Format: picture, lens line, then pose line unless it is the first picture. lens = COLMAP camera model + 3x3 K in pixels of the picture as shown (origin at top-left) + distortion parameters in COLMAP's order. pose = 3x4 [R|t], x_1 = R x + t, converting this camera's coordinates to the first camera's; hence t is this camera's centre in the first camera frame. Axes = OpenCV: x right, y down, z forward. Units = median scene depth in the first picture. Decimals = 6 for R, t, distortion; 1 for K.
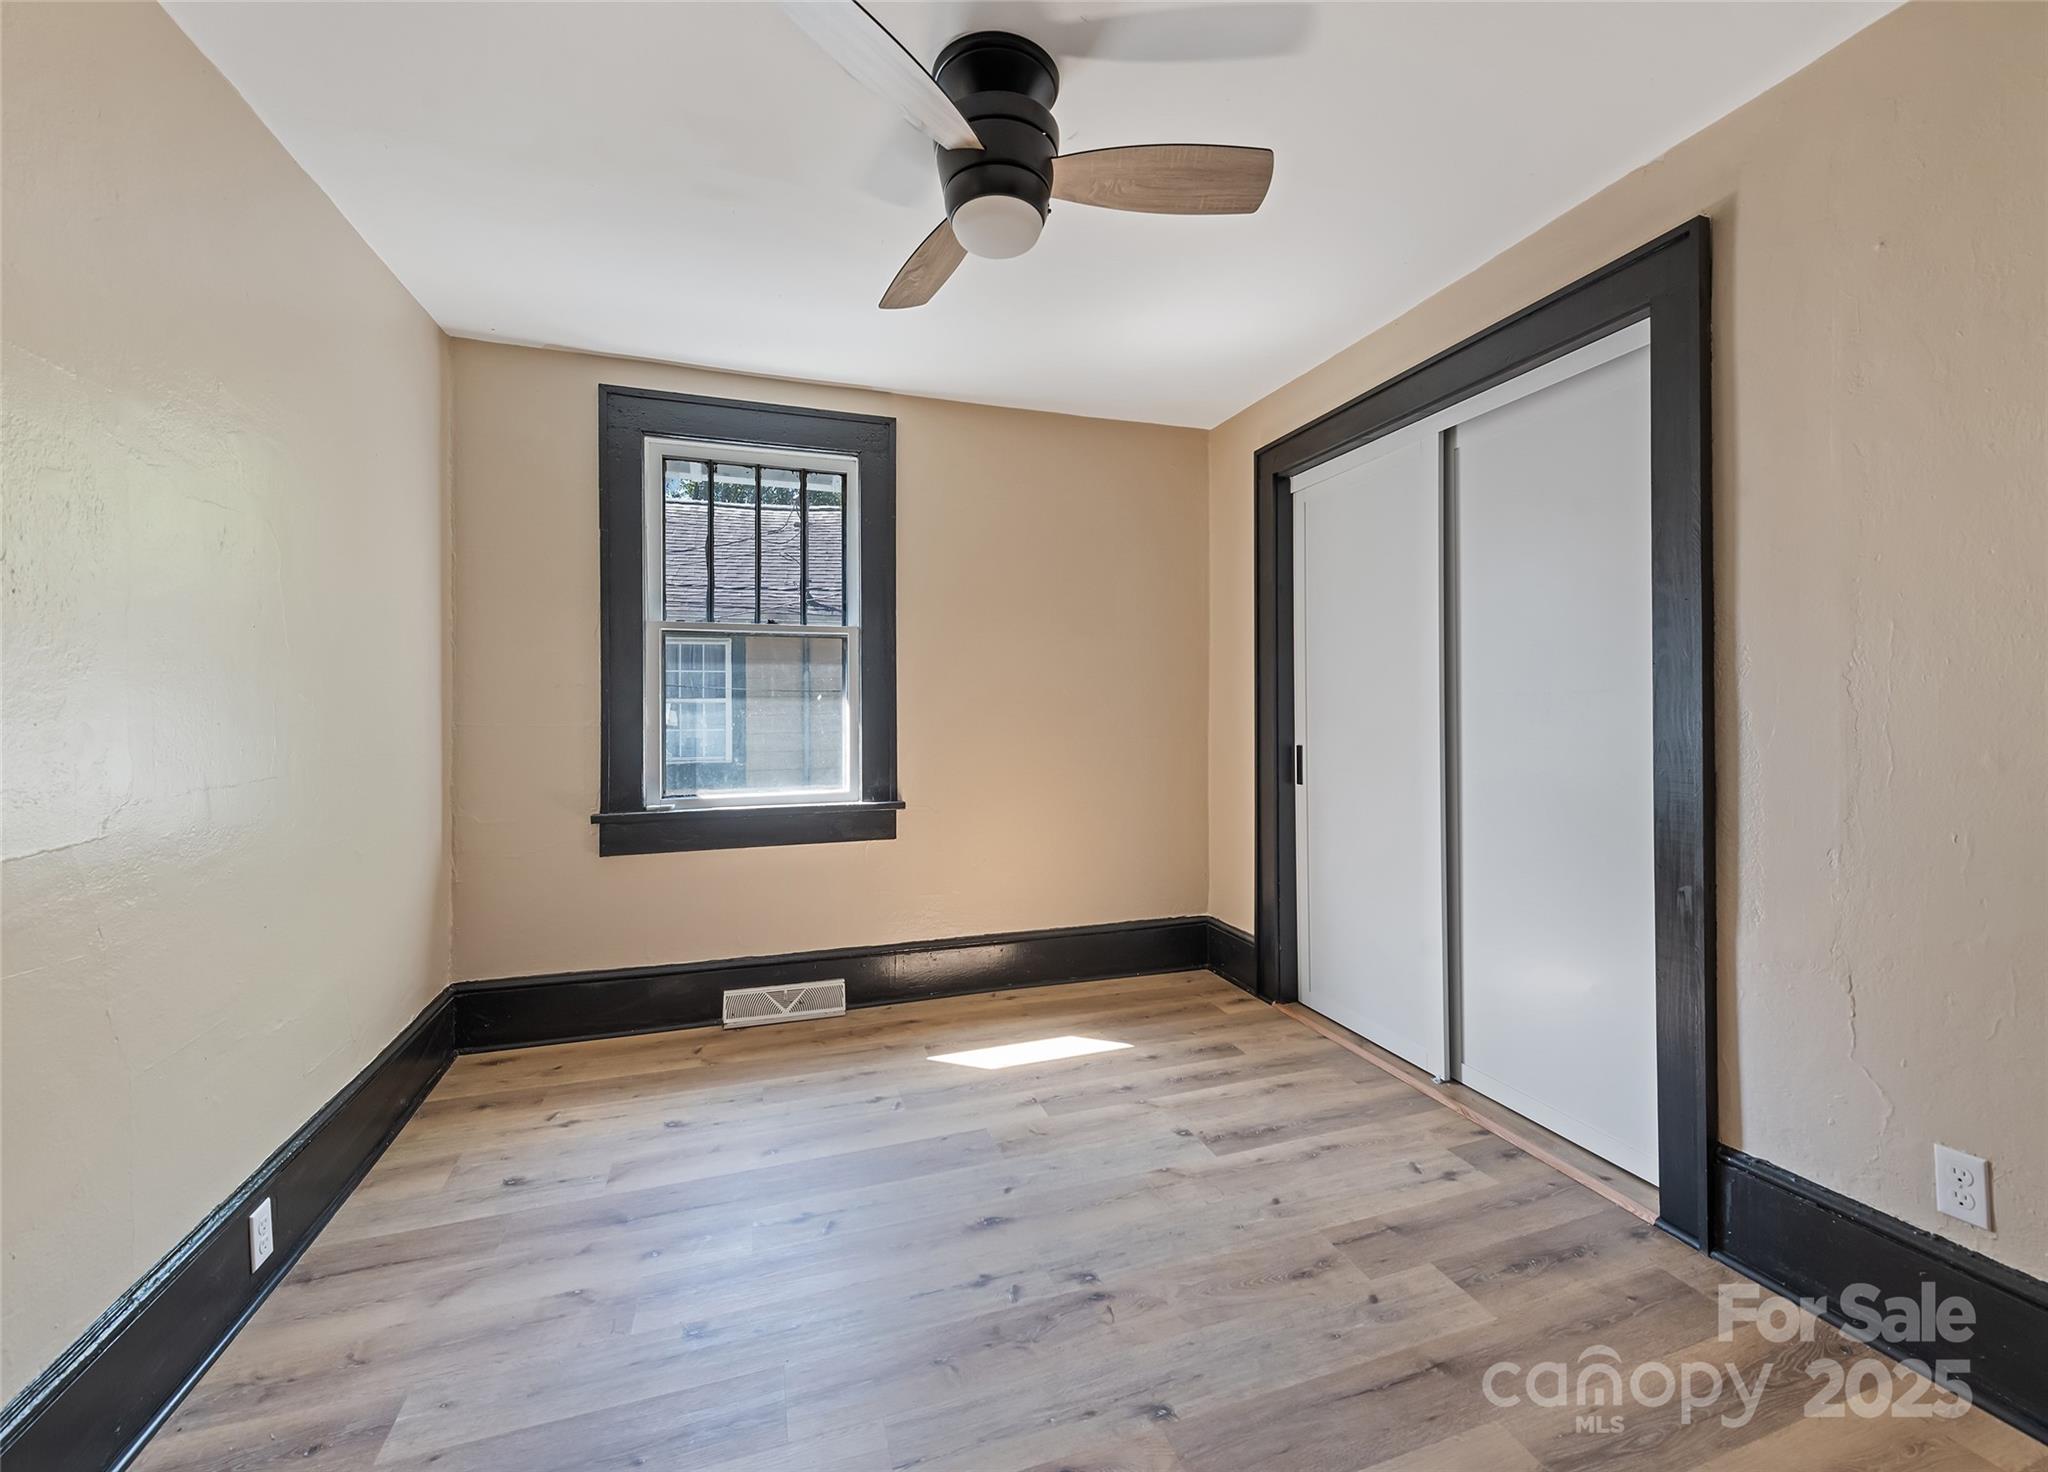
lens RADIAL K [[840.2, 0, 1031.6], [0, 840.2, 725.6], [0, 0, 1]] dist [0.002756, -0.008882]
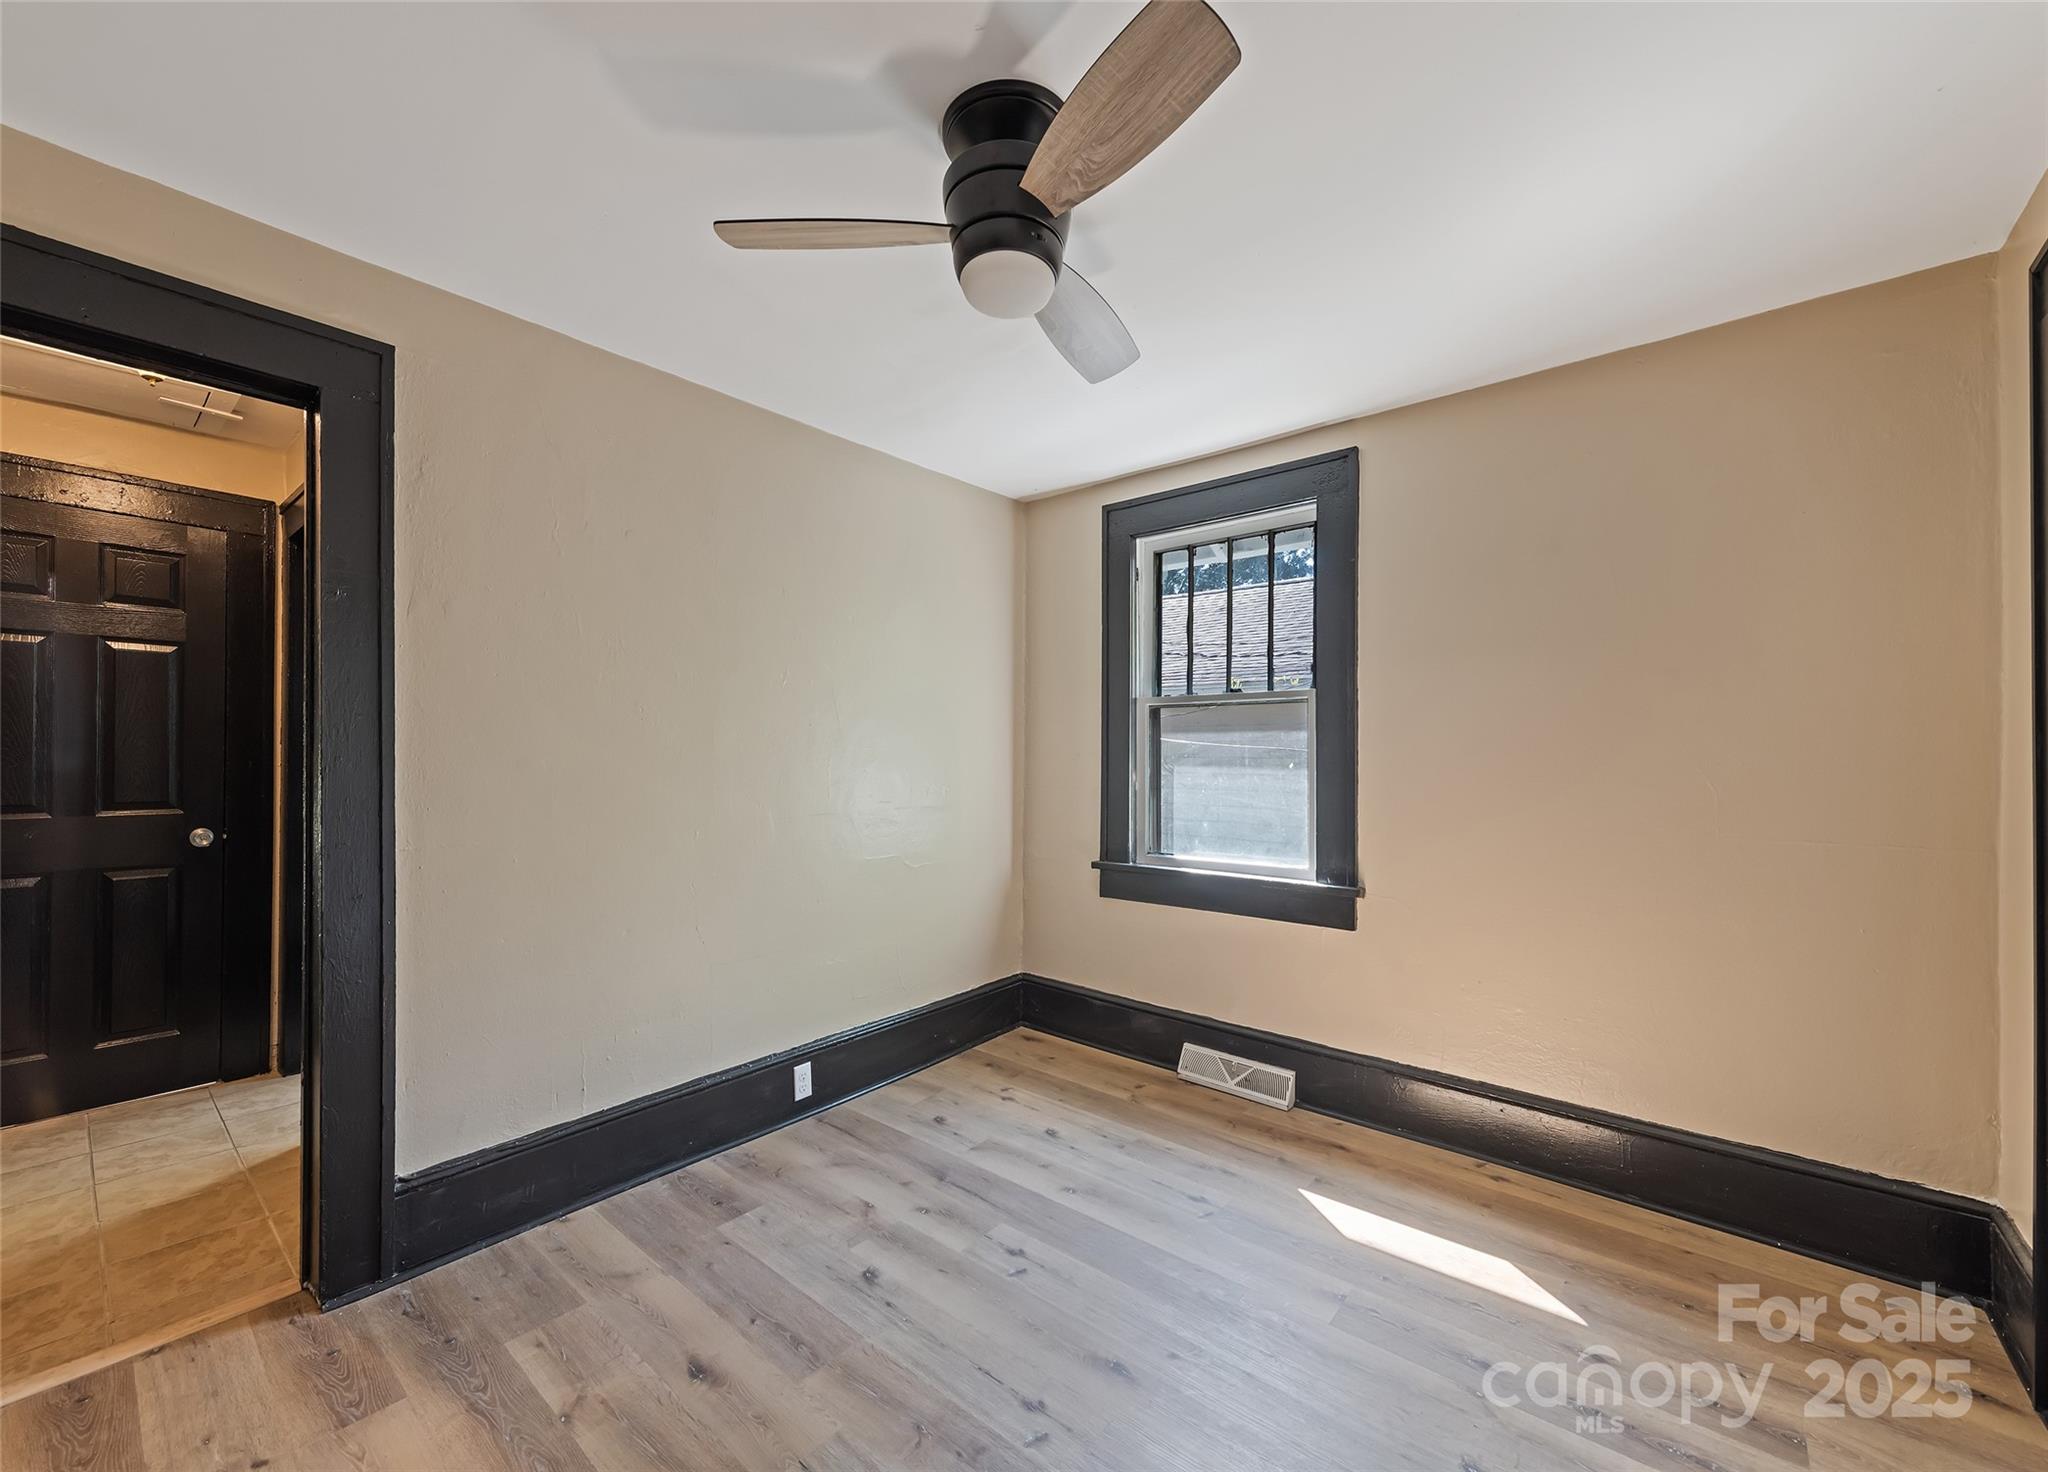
lens RADIAL K [[812.8, 0, 1030.0], [0, 812.8, 758.2], [0, 0, 1]] dist [0.001868, -0.000088]
pose [[0.502887, 0.007115, -0.864323, 0.440745], [-0.026973, 0.999608, -0.007465, -0.030778], [0.863931, 0.027067, 0.502882, 0.322615]]
